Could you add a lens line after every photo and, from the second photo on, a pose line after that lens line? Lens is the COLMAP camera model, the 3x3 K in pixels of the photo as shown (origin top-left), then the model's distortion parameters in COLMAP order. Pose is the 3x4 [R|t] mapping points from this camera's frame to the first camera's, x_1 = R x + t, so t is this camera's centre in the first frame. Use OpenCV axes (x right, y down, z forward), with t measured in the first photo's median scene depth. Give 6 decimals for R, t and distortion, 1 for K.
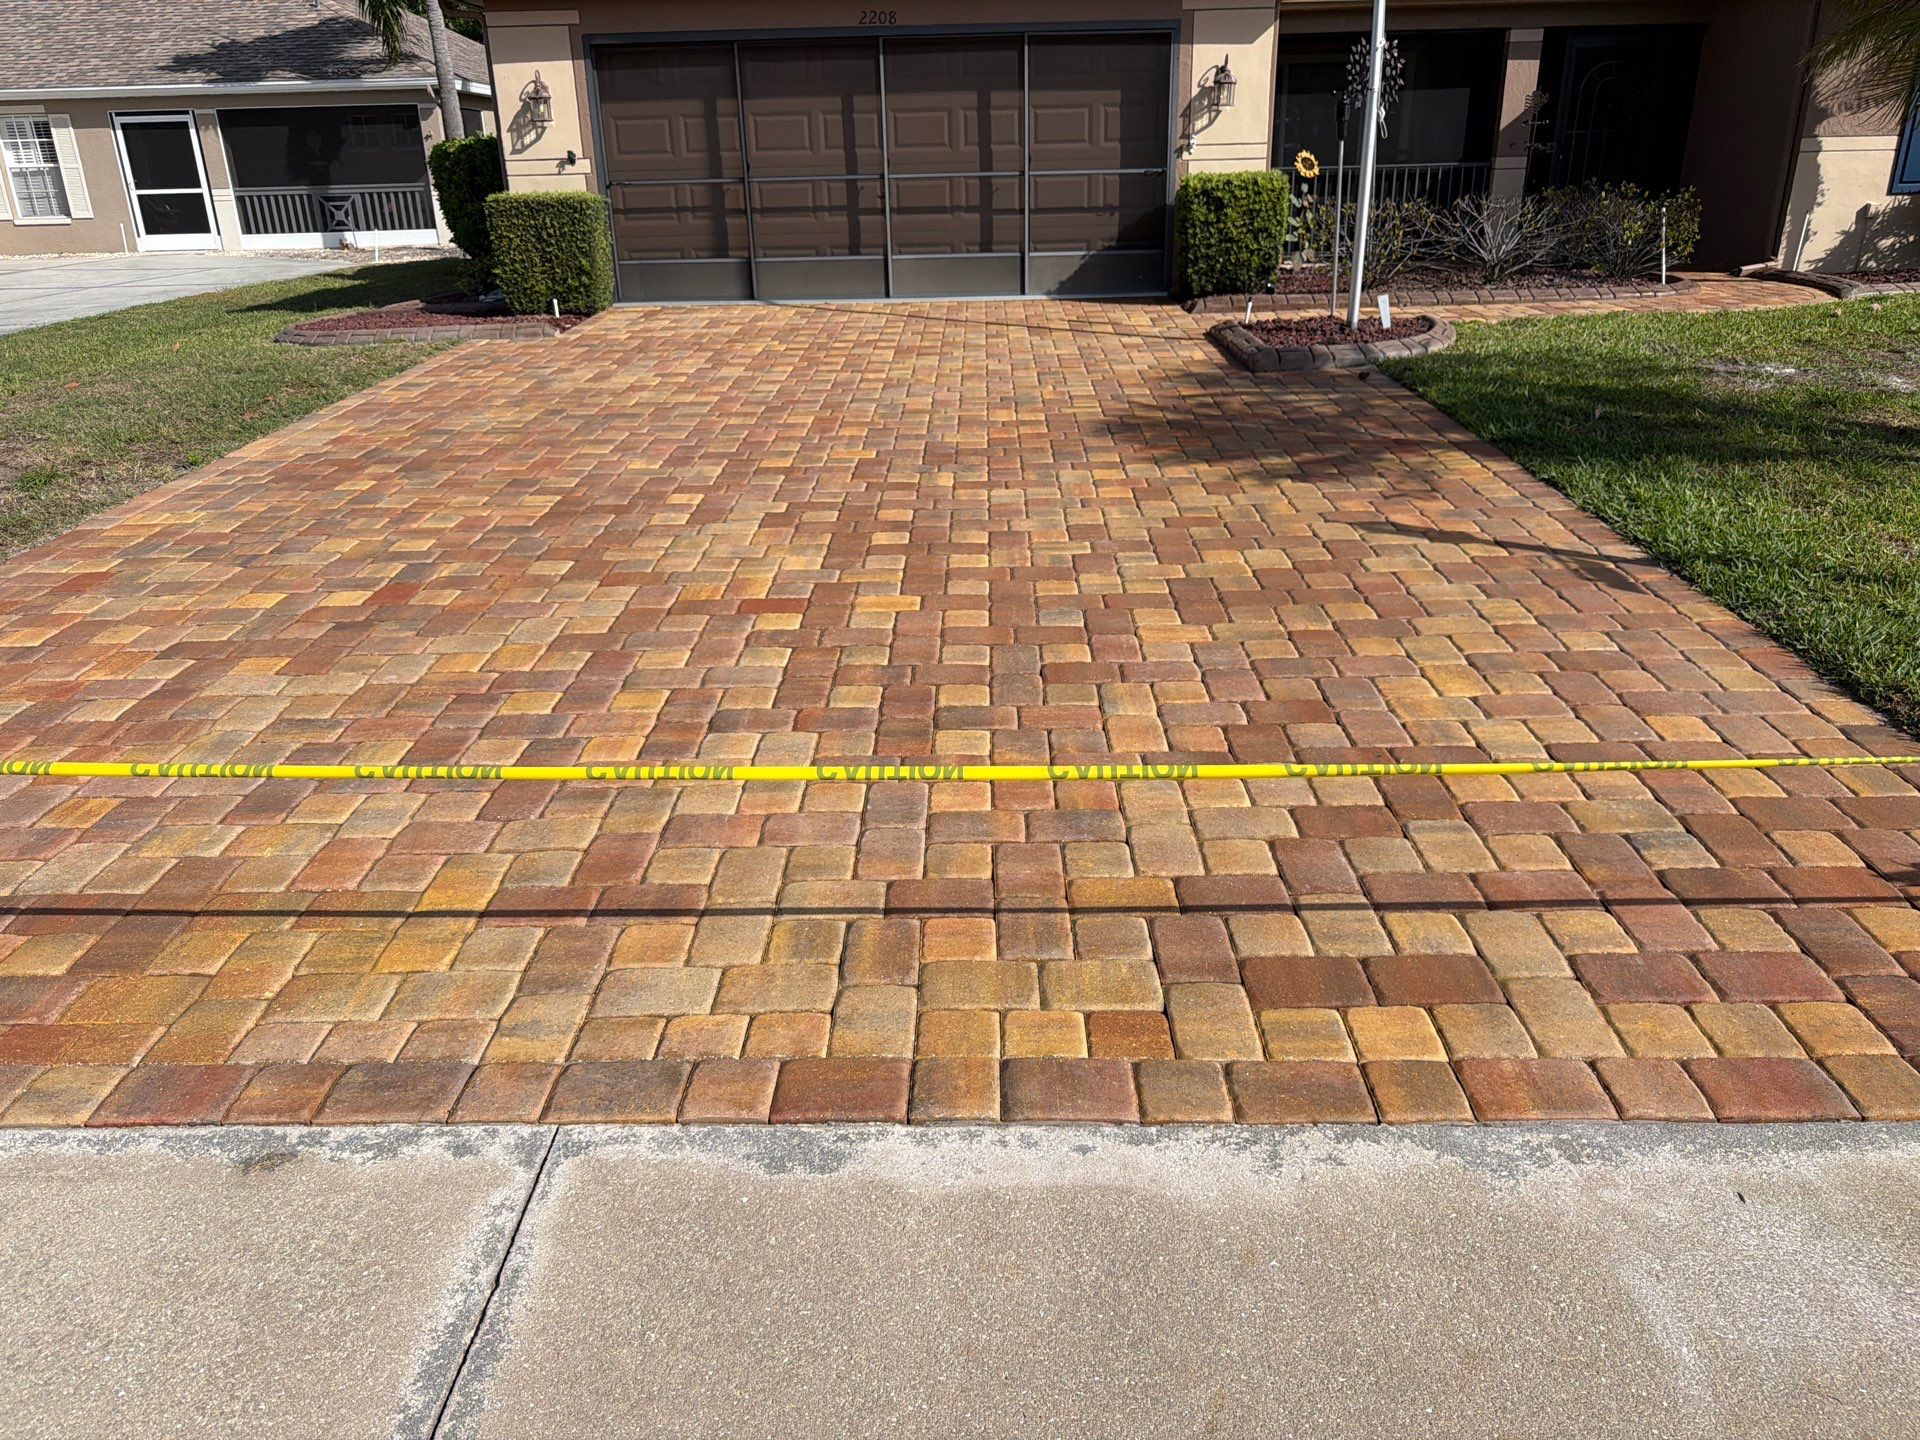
lens RADIAL K [[1434.9, 0, 960.0], [0, 1434.9, 720.0], [0, 0, 1]] dist [0.003979, -0.007878]
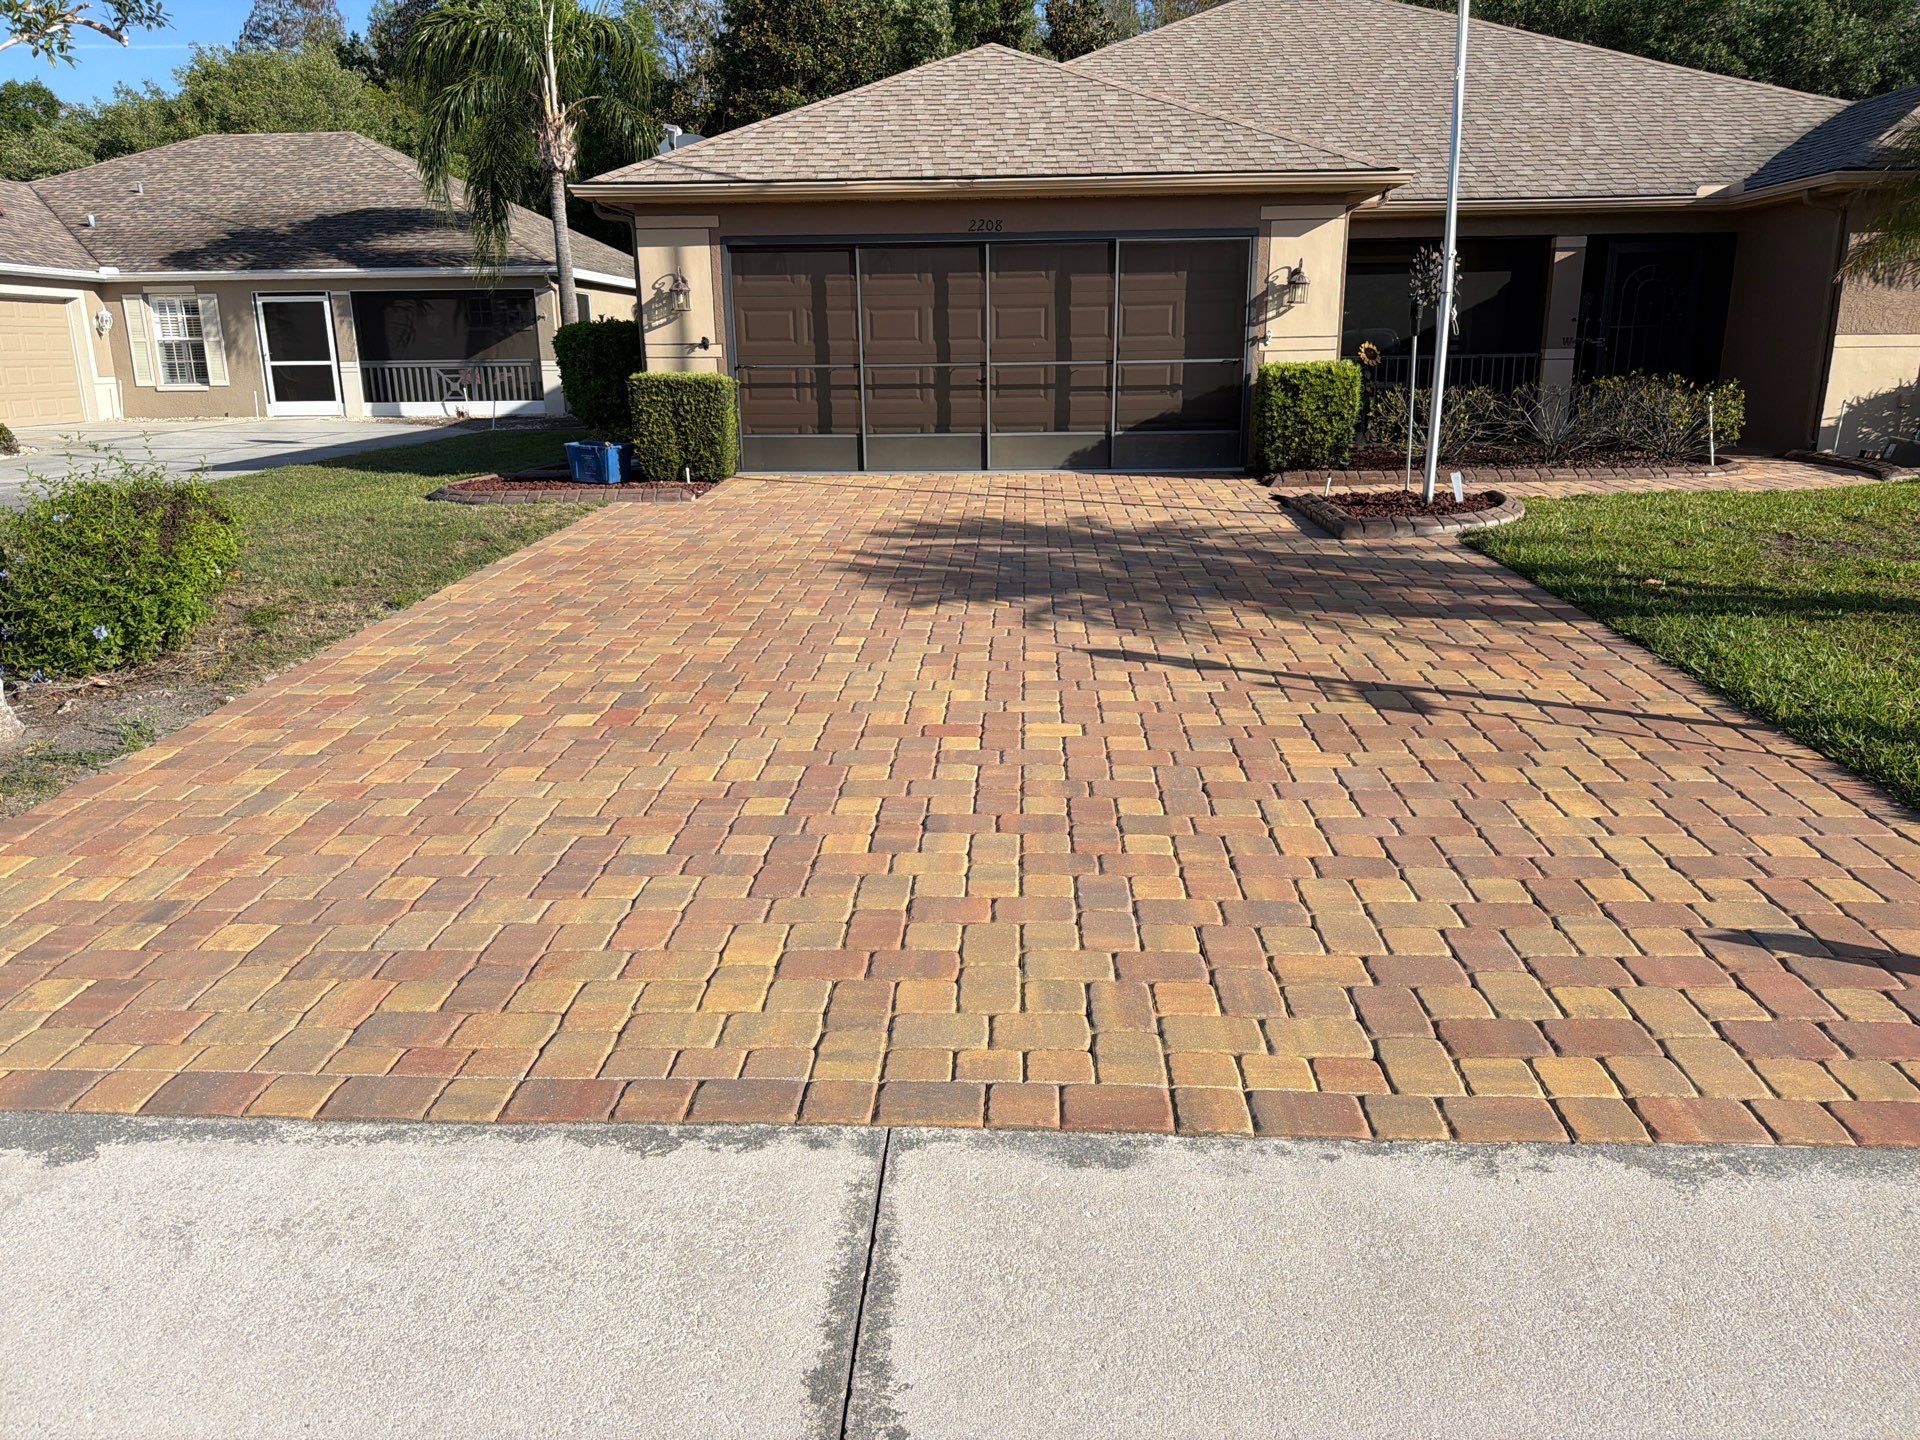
lens RADIAL K [[1420.3, 0, 954.0], [0, 1420.3, 716.4], [0, 0, 1]] dist [0.087796, -0.152208]
pose [[0.999578, 0.017510, -0.023160, -0.095992], [-0.020060, 0.993178, -0.114874, 0.035039], [0.020991, 0.115290, 0.993110, -0.115898]]
